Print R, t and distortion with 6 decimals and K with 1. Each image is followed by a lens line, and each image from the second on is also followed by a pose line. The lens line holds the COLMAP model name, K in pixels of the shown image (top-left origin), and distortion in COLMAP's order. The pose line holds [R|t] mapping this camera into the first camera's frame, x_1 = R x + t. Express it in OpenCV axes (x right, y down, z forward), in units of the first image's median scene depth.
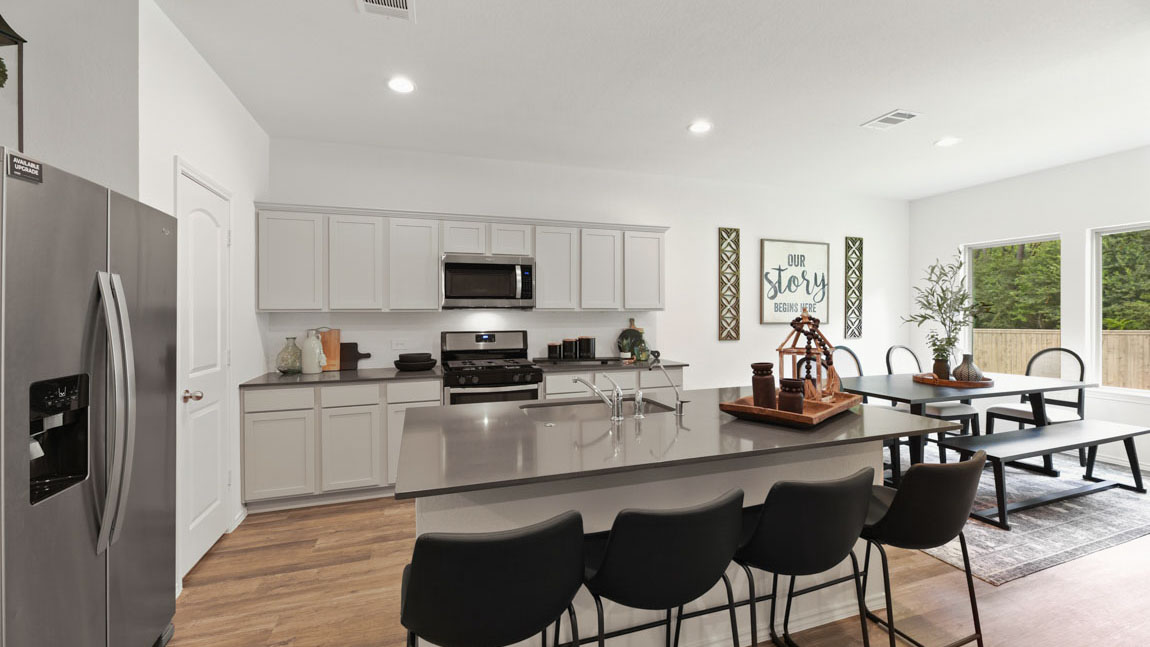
lens RADIAL K [[463.7, 0, 570.9], [0, 463.7, 315.8], [0, 0, 1]] dist [-0.004123, -0.001443]
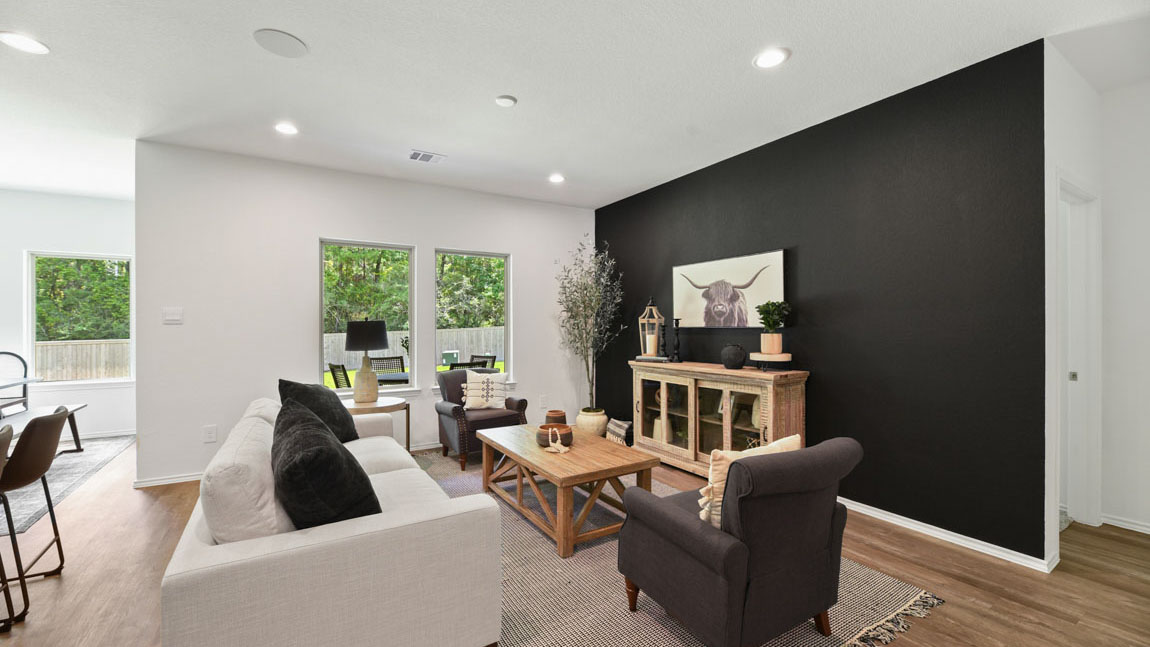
lens RADIAL K [[463.7, 0, 567.8], [0, 463.7, 323.6], [0, 0, 1]] dist [-0.004123, -0.001443]
pose [[-0.225821, 0.007898, 0.974137, -0.358594], [0.008154, 0.999947, -0.006217, 0.019974], [-0.974135, 0.006539, -0.225874, -0.093803]]
